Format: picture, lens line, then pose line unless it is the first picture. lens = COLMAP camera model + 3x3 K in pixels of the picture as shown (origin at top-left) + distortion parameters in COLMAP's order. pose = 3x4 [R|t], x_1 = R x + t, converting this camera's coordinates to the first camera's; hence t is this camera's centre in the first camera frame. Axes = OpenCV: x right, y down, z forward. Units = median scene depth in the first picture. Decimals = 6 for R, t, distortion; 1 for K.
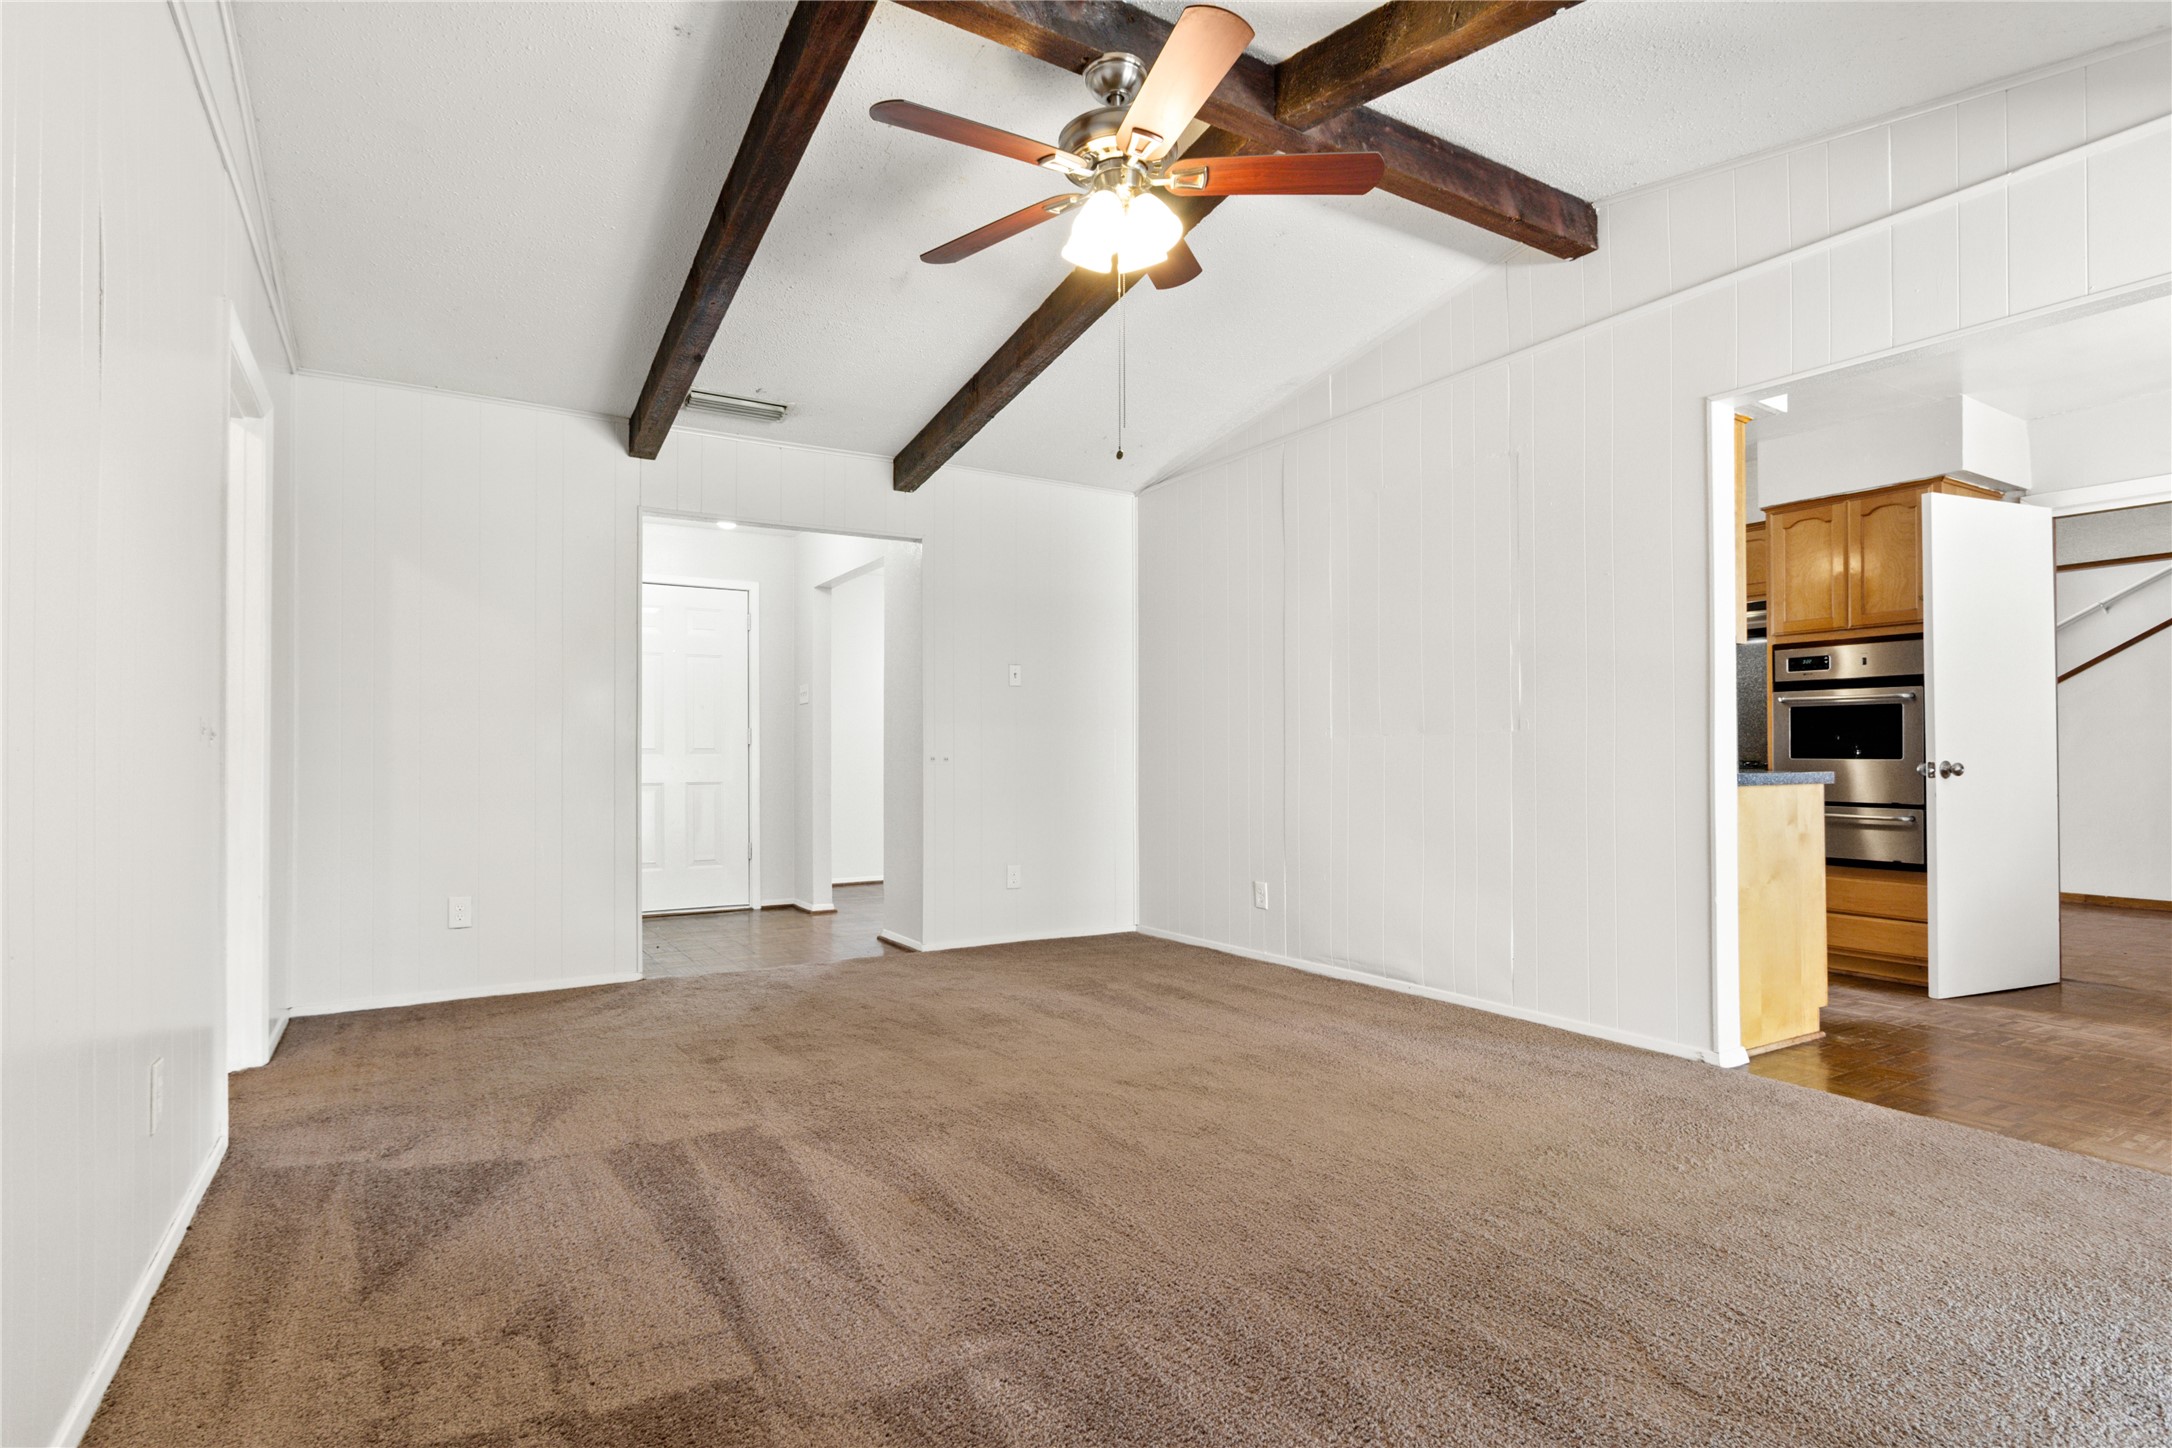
lens RADIAL K [[1086.5, 0, 1088.0], [0, 1086.5, 747.1], [0, 0, 1]] dist [-0.000917, -0.000041]
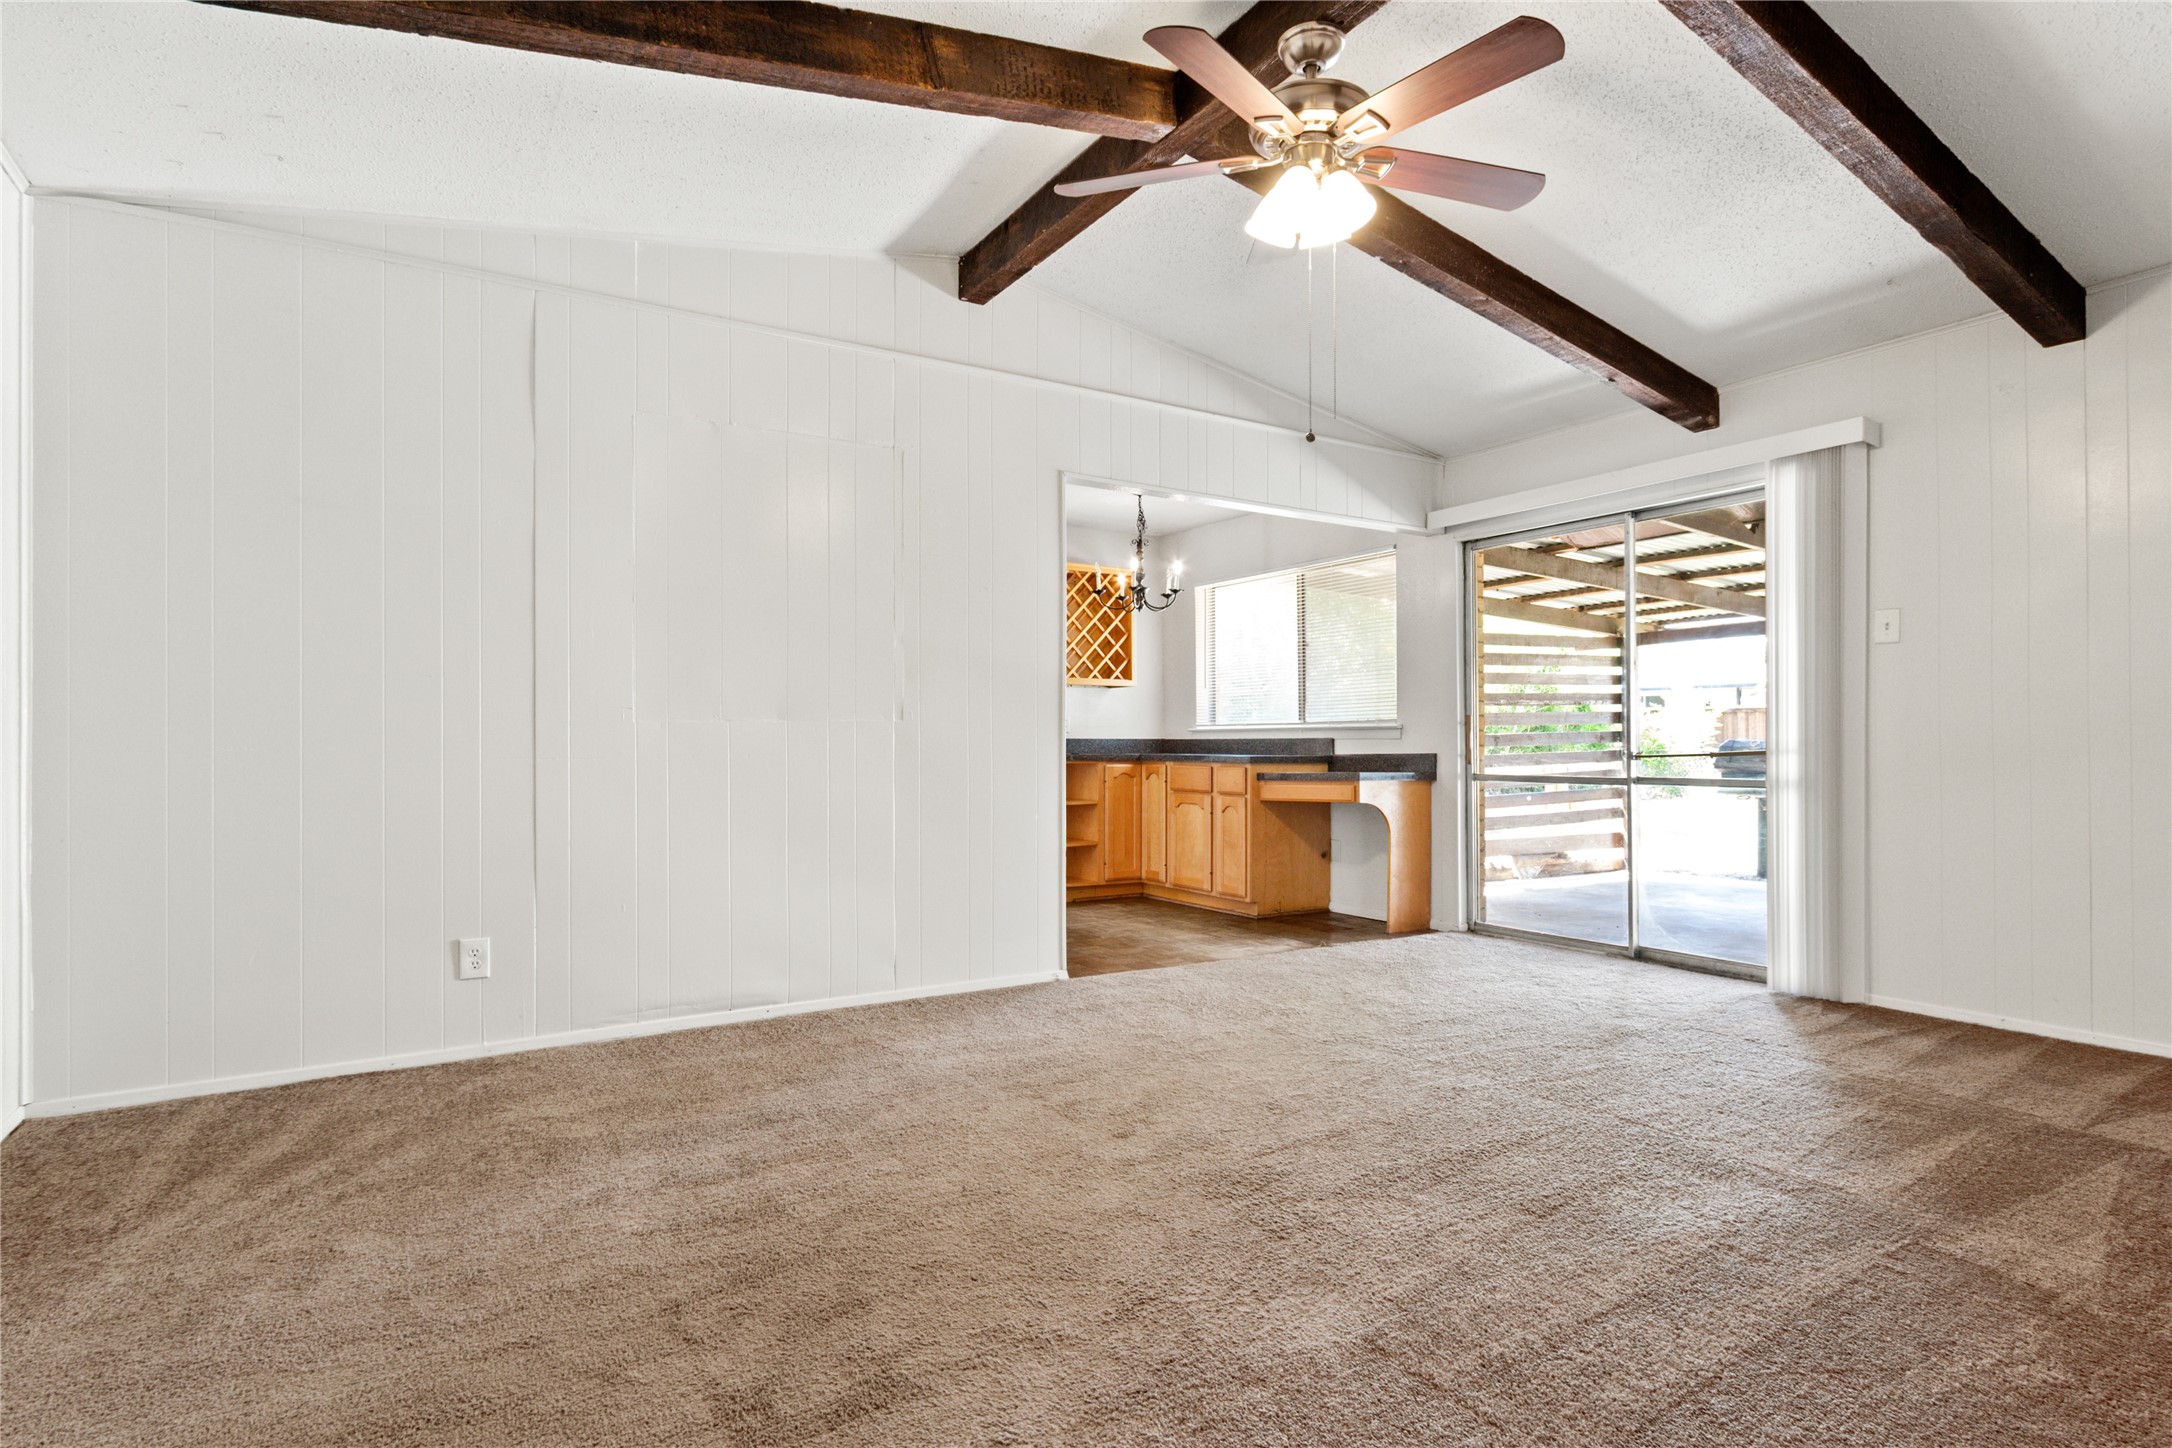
lens RADIAL K [[1135.5, 0, 1086.0], [0, 1135.5, 724.0], [0, 0, 1]] dist [-0.020645, 0.000215]
pose [[-0.007059, 0.017663, 0.999819, -0.735655], [-0.009135, 0.999801, -0.017727, 0.006278], [-0.999933, -0.009259, -0.006896, 0.903211]]
